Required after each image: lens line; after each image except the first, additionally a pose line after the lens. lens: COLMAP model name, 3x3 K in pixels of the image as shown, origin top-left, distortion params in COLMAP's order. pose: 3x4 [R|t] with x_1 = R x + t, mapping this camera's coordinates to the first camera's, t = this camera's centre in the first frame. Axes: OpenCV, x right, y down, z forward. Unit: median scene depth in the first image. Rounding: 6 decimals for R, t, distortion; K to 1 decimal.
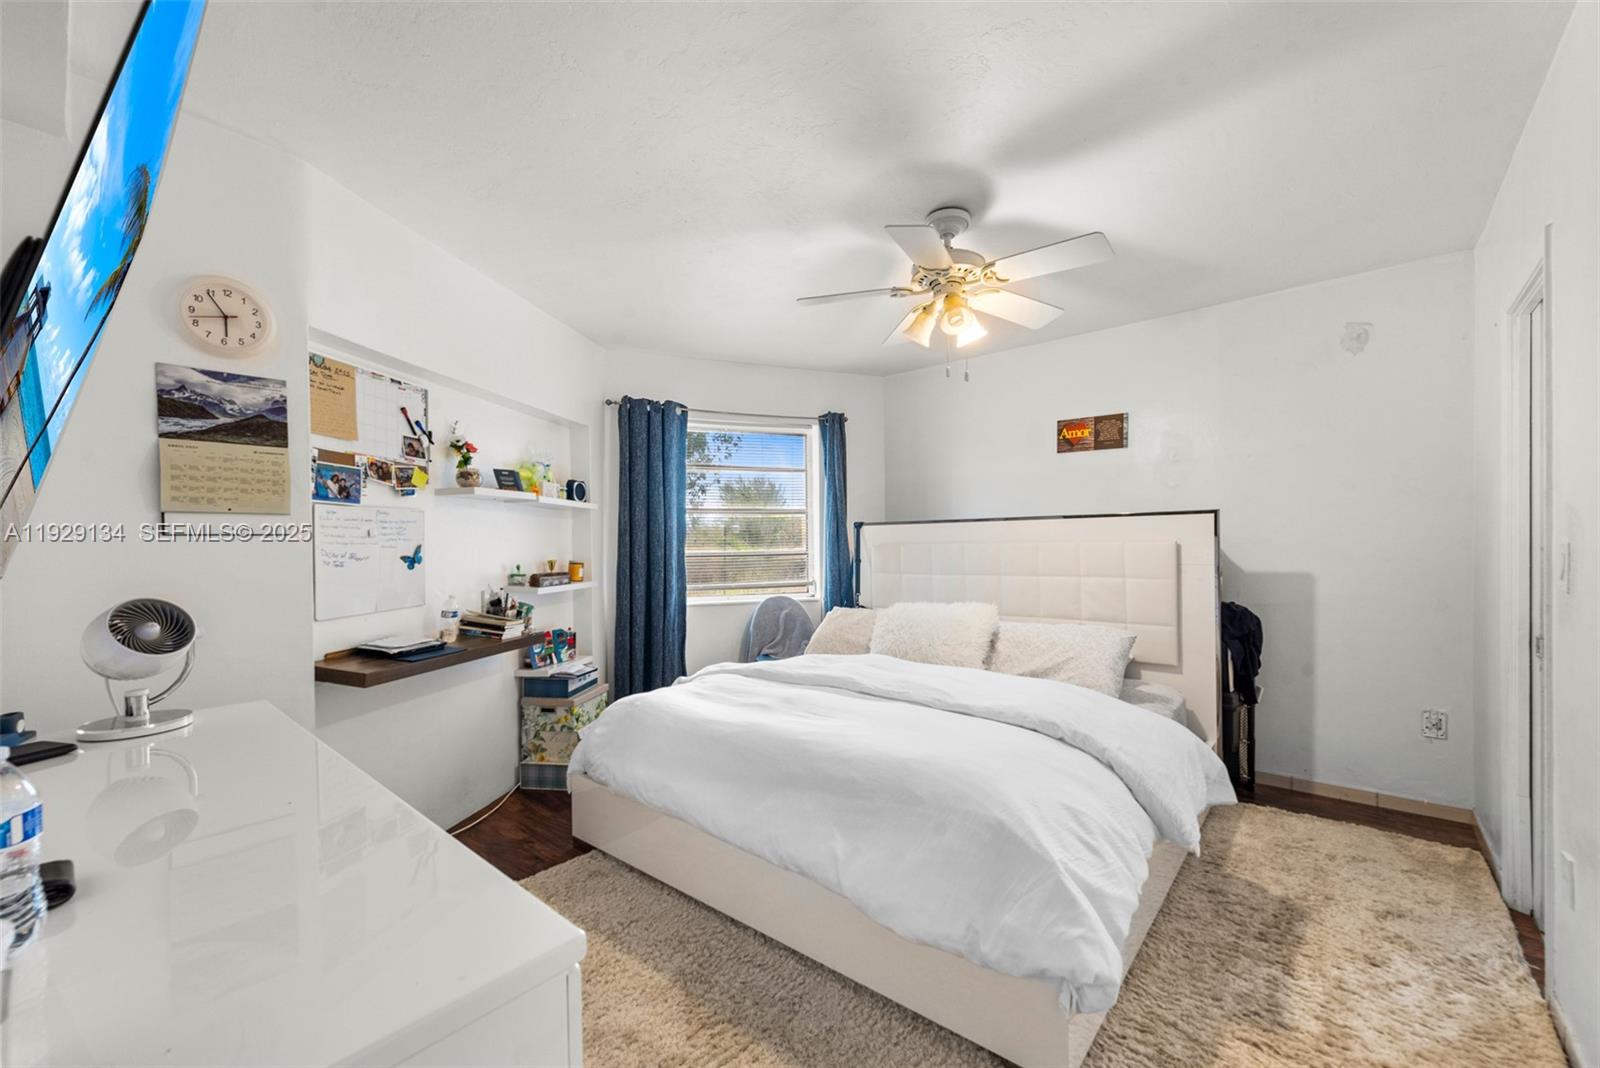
lens RADIAL K [[638.3, 0, 798.0], [0, 638.3, 544.9], [0, 0, 1]] dist [0.000500, 0.000120]
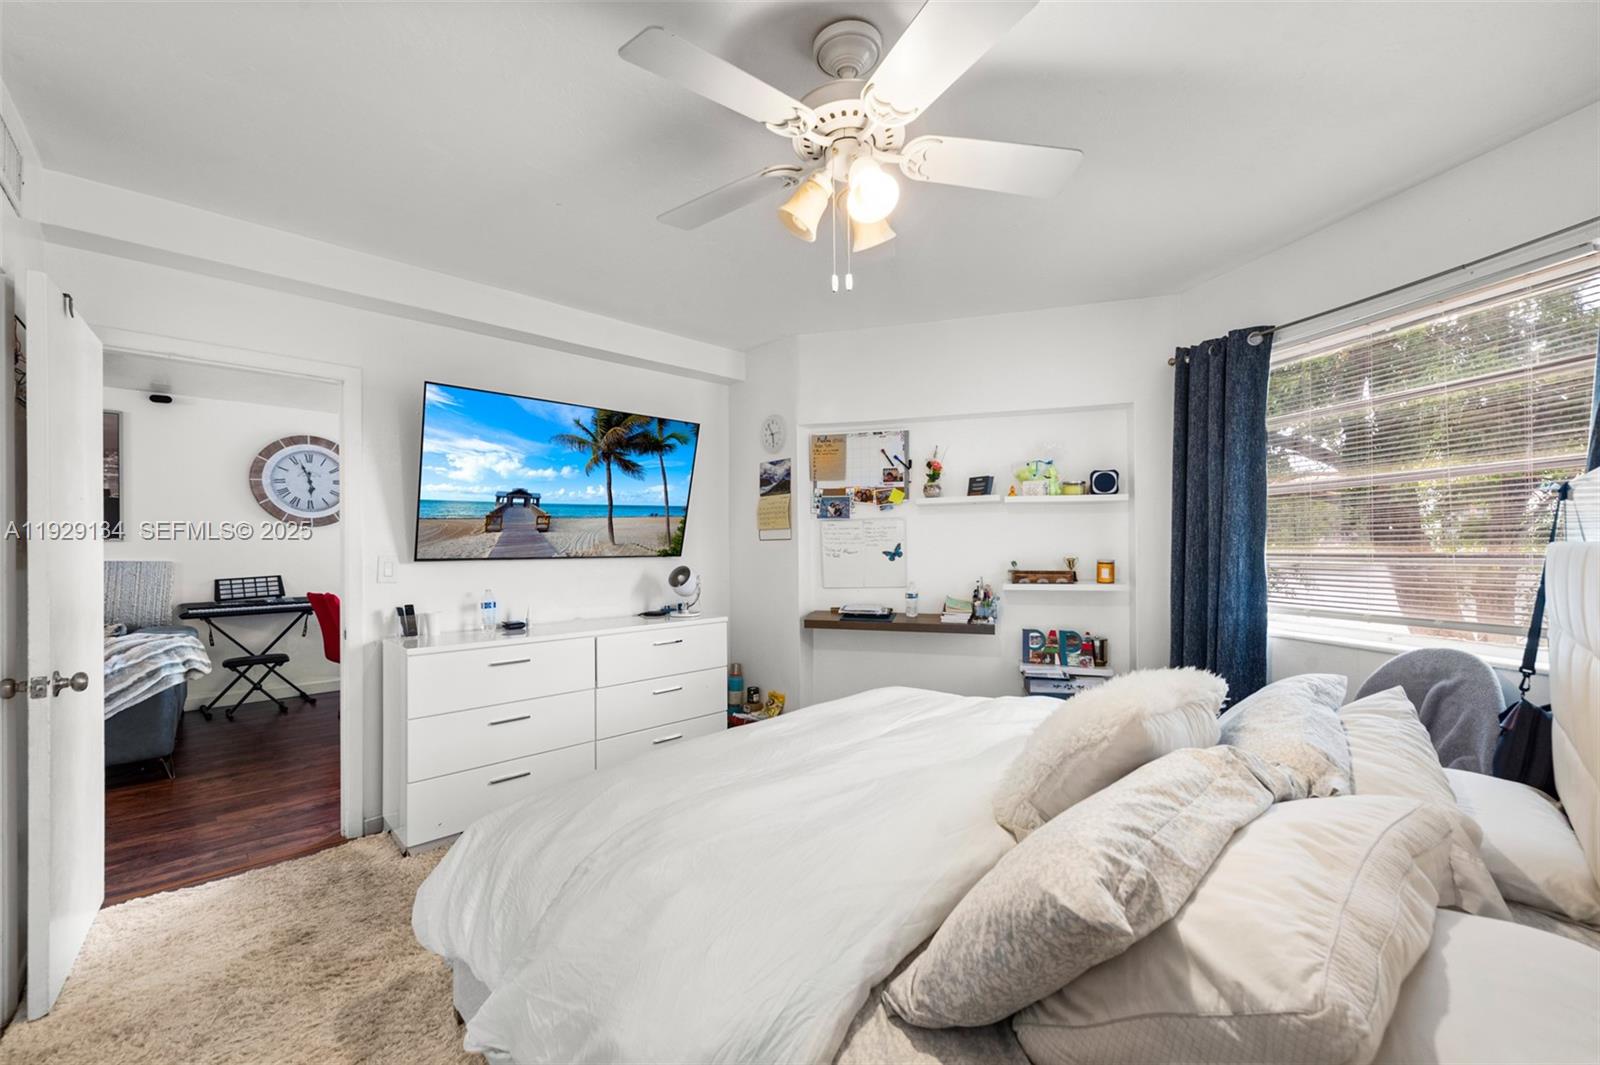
lens RADIAL K [[638.3, 0, 798.0], [0, 638.3, 543.4], [0, 0, 1]] dist [0.000500, 0.000120]
pose [[-0.114645, 0.002235, -0.993404, 0.844311], [0.007562, 0.999970, 0.001377, -0.004290], [0.993378, -0.007354, -0.114658, 0.966229]]
